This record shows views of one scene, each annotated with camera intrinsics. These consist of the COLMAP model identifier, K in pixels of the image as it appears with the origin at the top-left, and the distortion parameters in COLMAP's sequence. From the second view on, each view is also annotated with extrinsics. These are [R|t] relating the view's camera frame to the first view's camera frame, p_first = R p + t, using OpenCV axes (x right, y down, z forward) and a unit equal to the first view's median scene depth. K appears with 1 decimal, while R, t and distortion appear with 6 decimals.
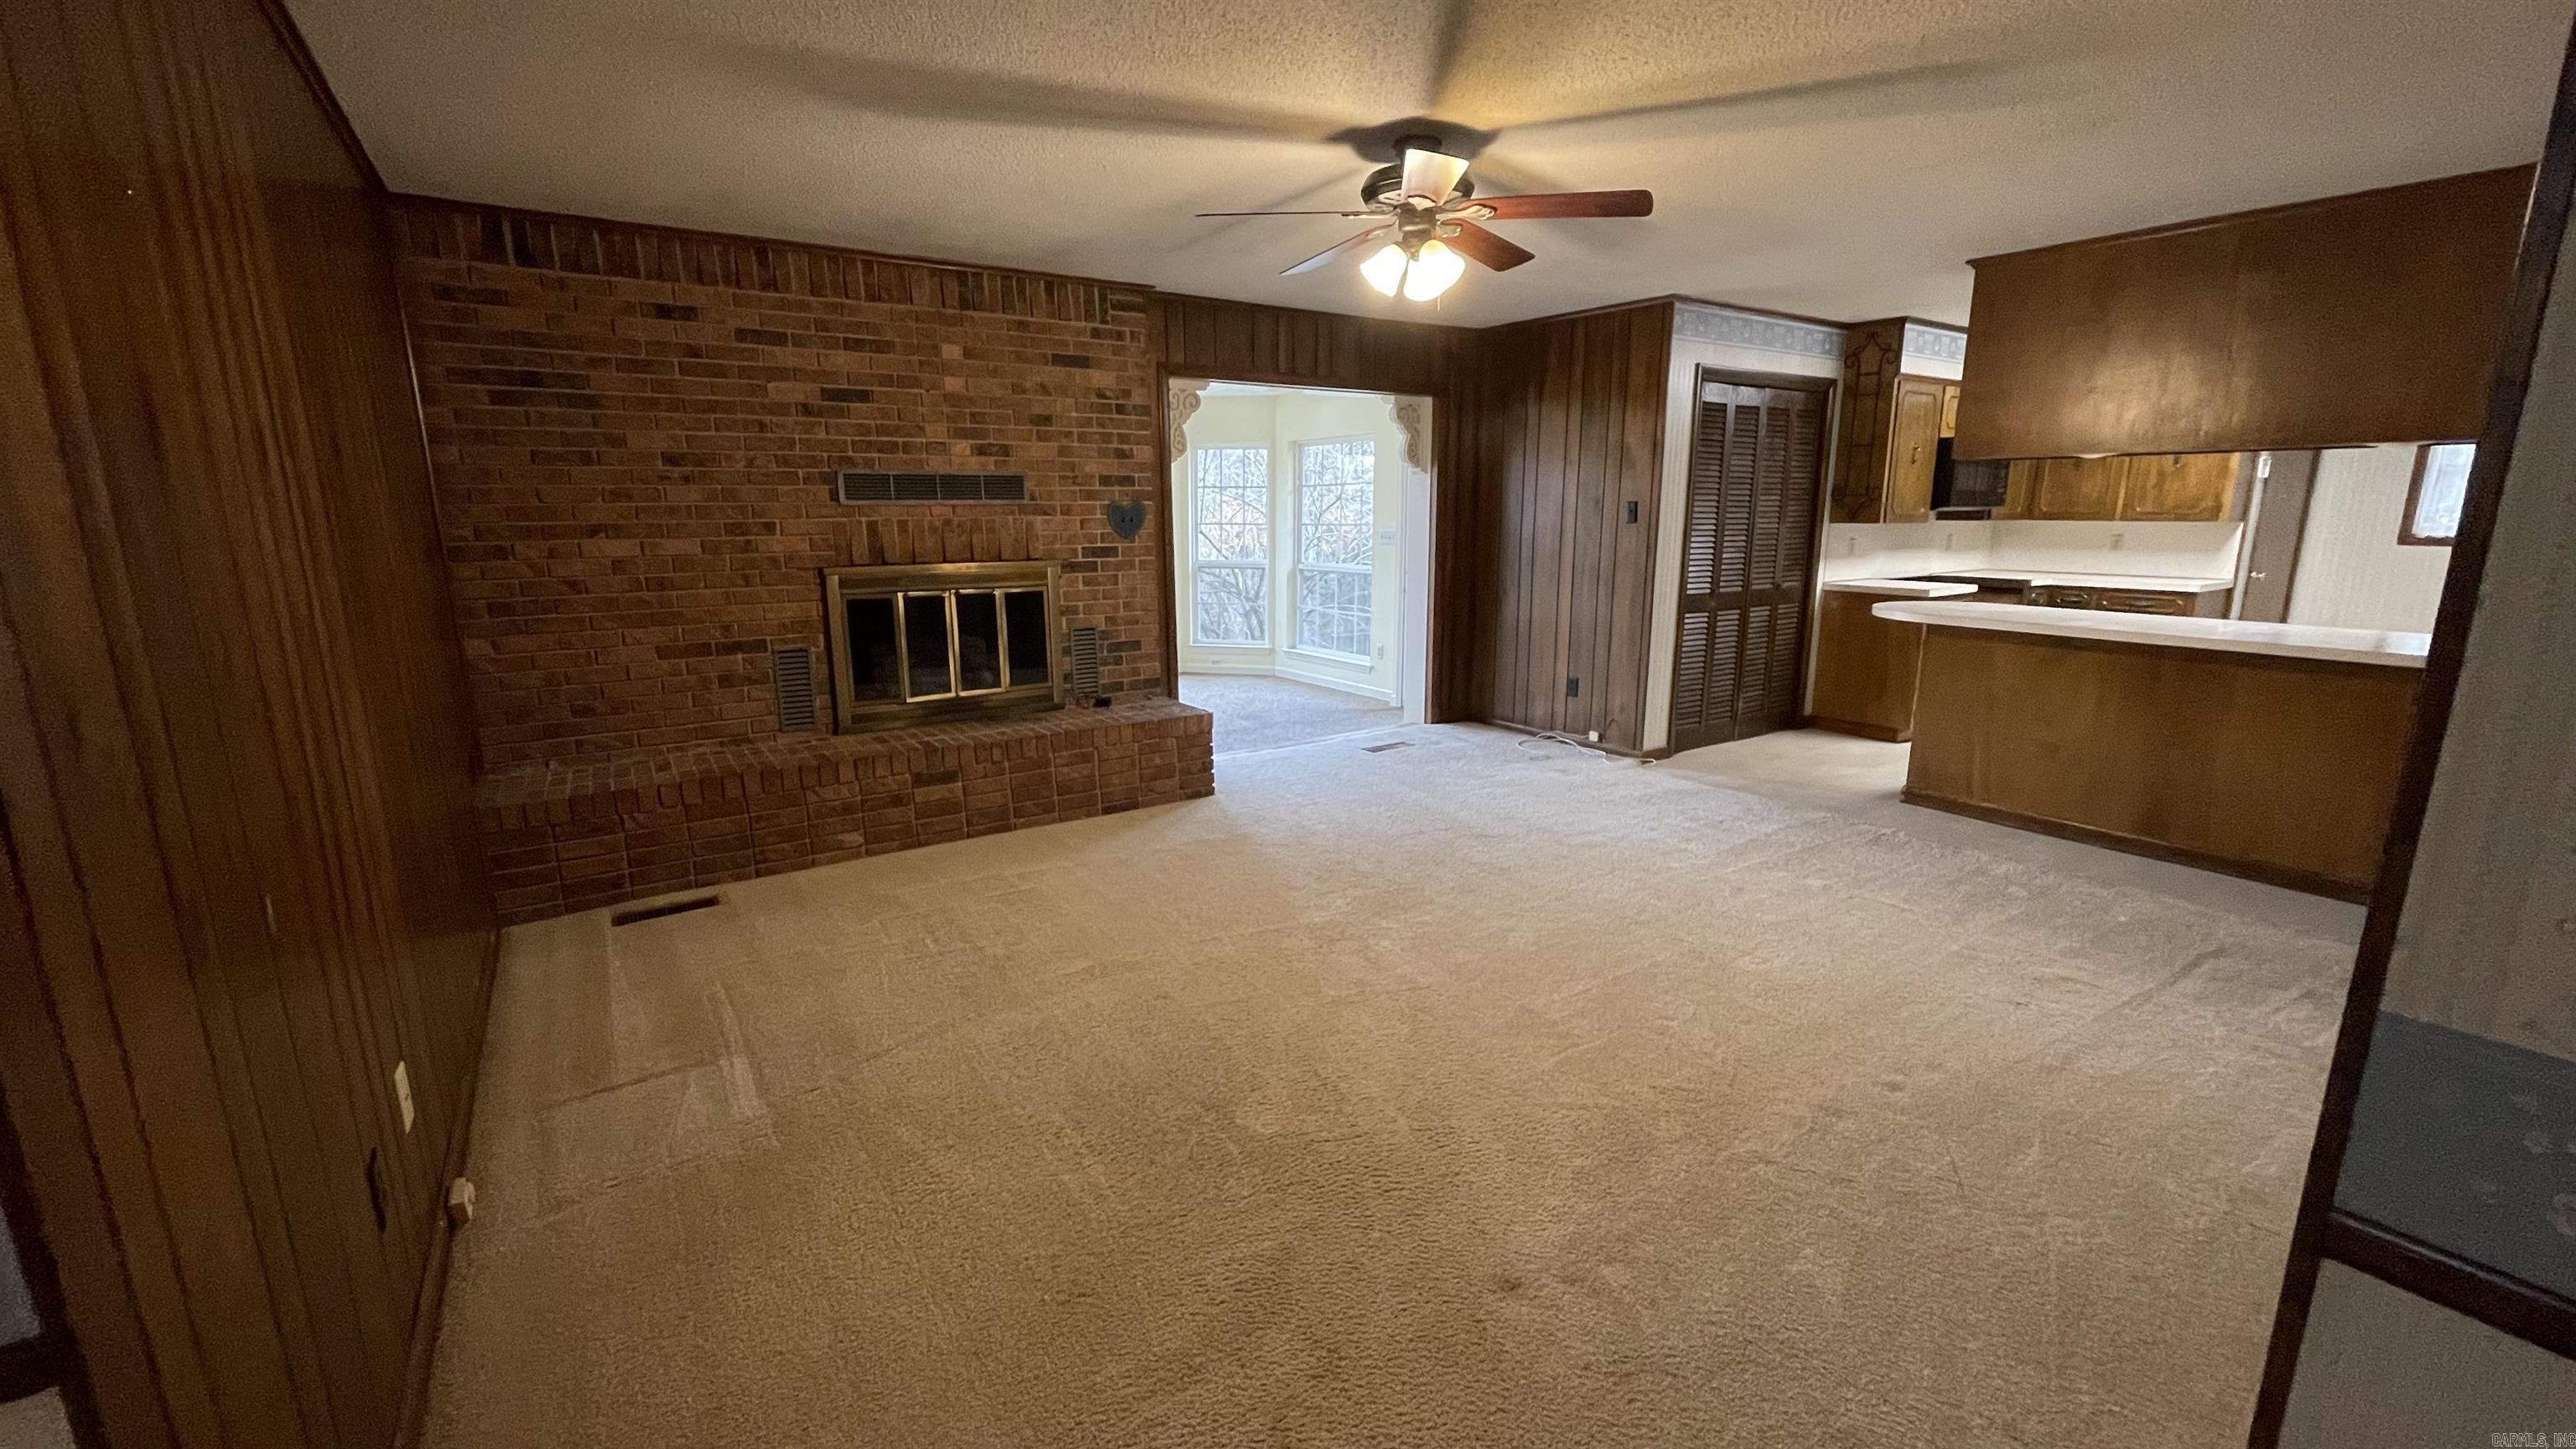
lens RADIAL K [[1033.9, 0, 1277.9], [0, 1033.9, 733.6], [0, 0, 1]] dist [-0.006988, 0.001368]
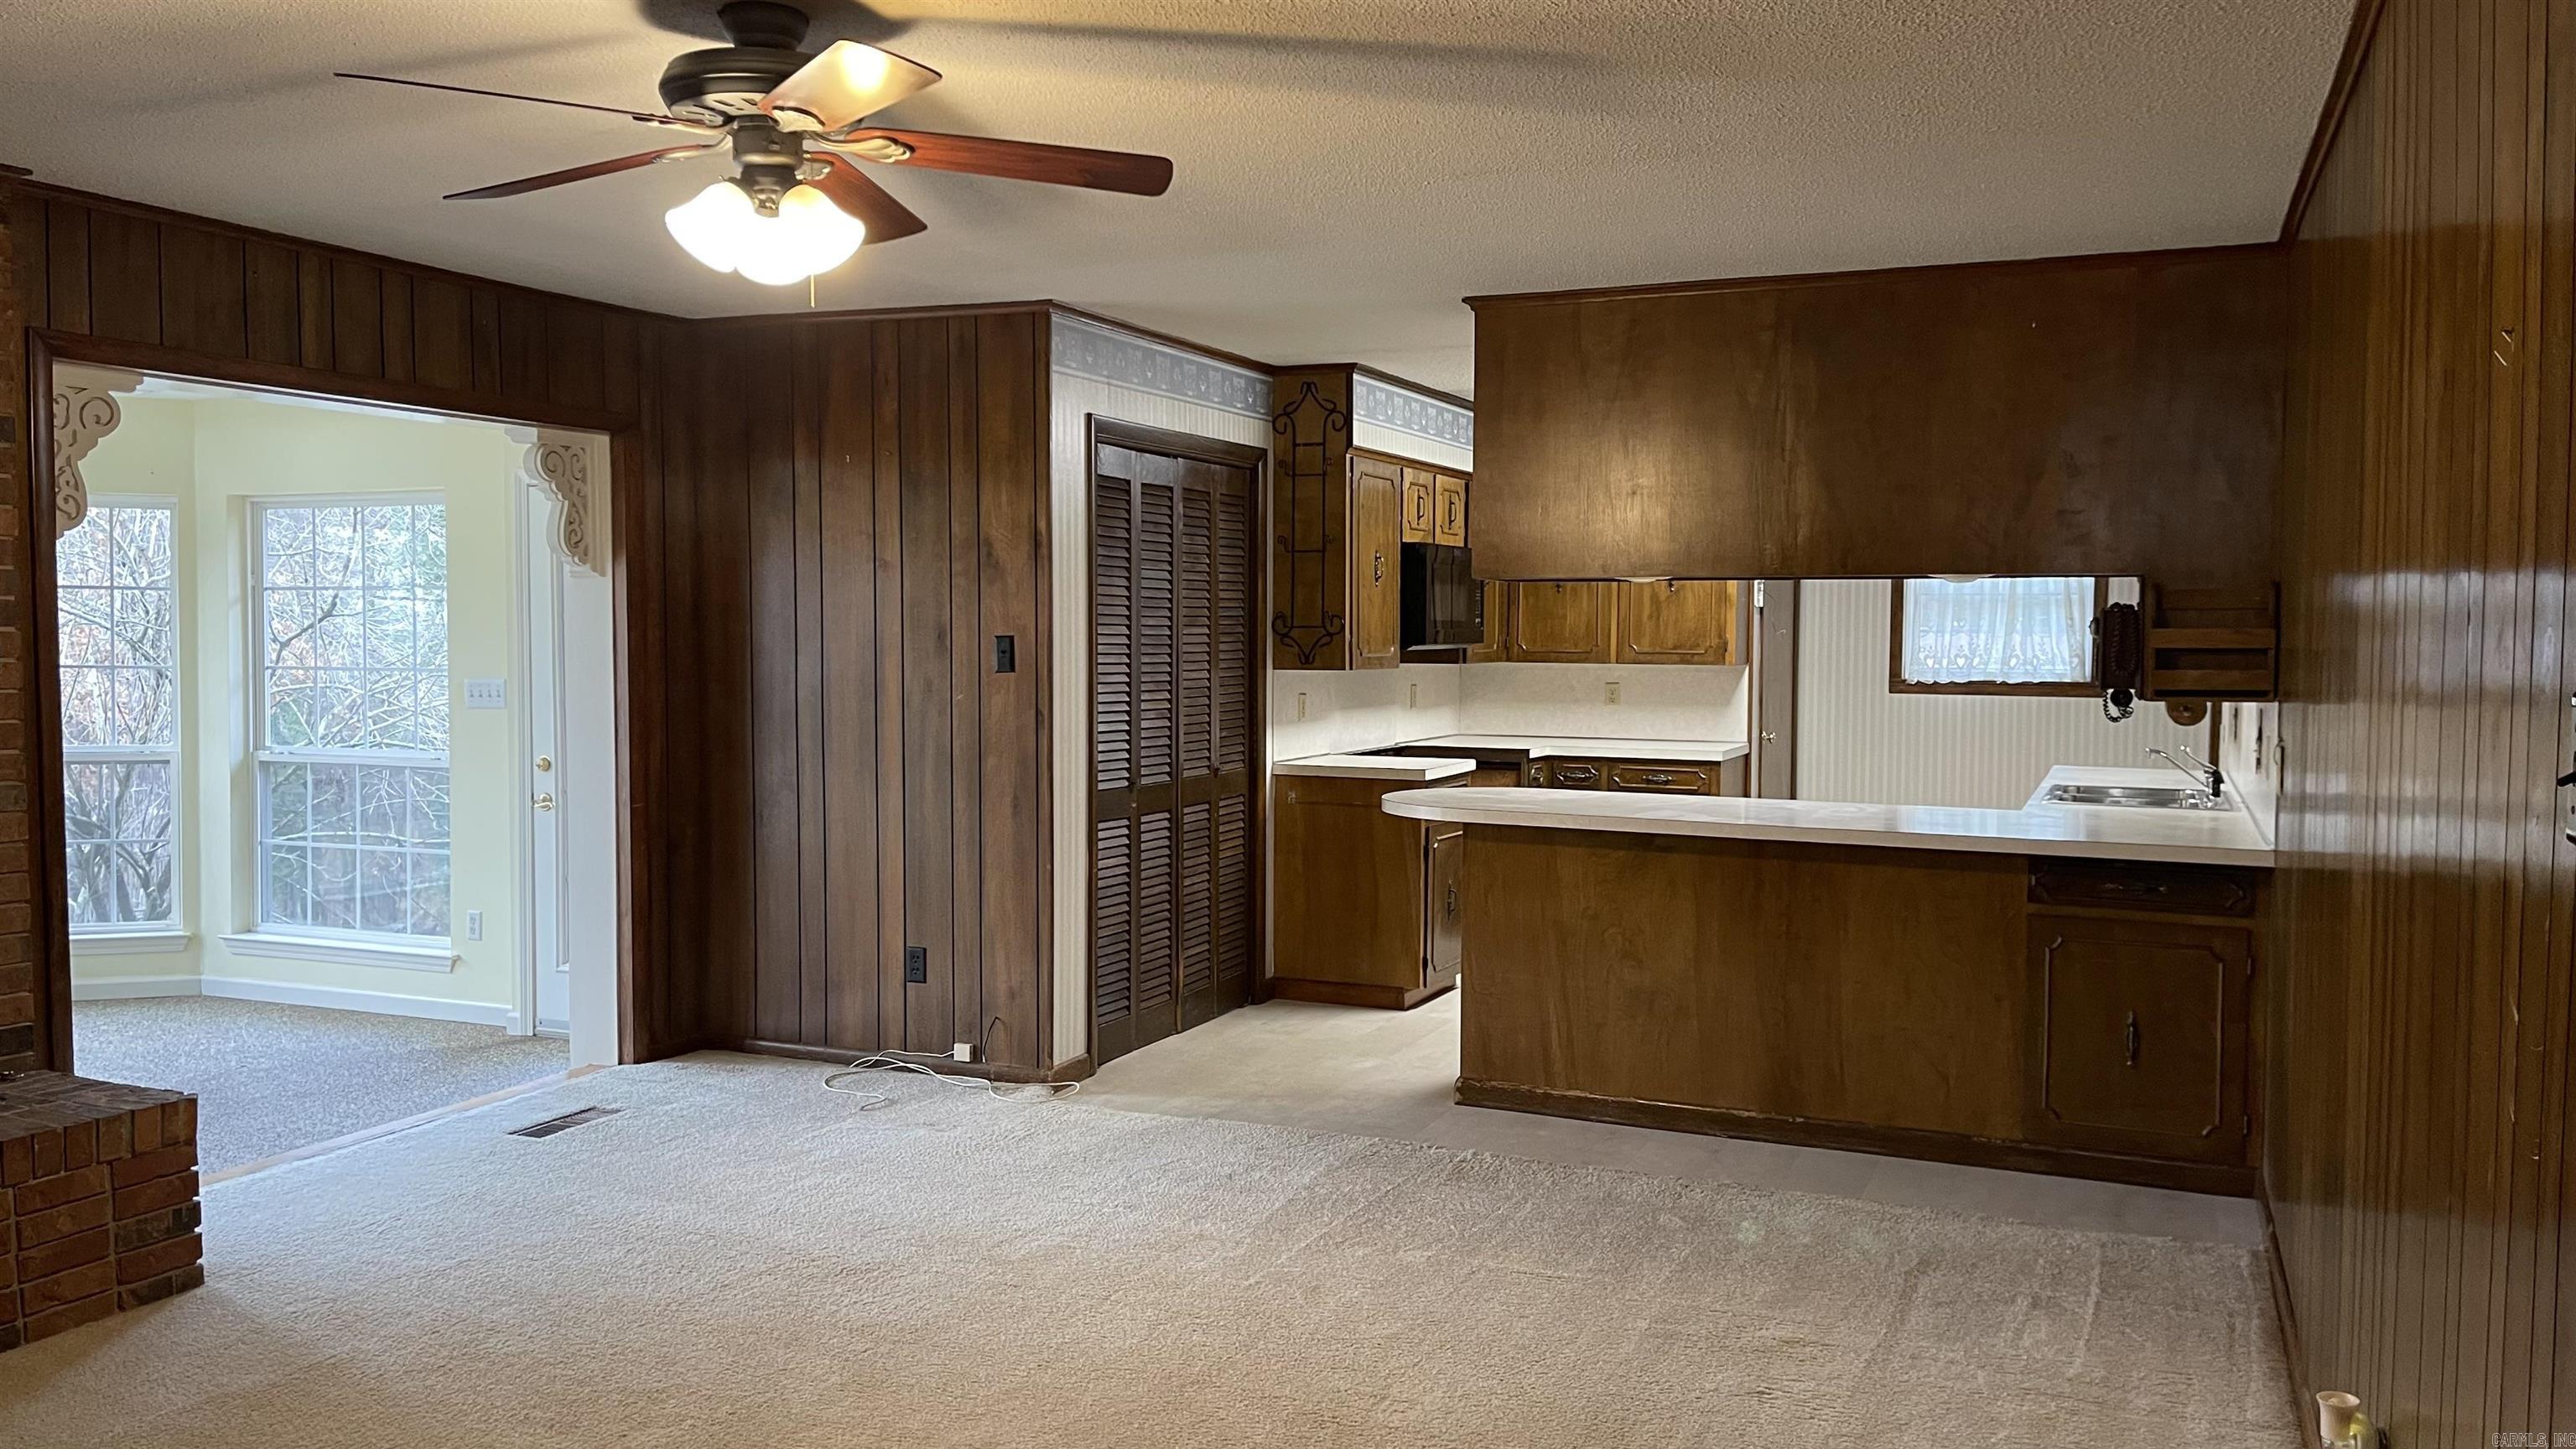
lens RADIAL K [[1937.4, 0, 1280.4], [0, 1937.4, 727.0], [0, 0, 1]] dist [0.063539, -0.060481]
pose [[0.845561, -0.018046, 0.533573, -0.120154], [0.105326, 0.985425, -0.133583, -0.014334], [-0.523386, 0.169152, 0.835138, 0.022885]]
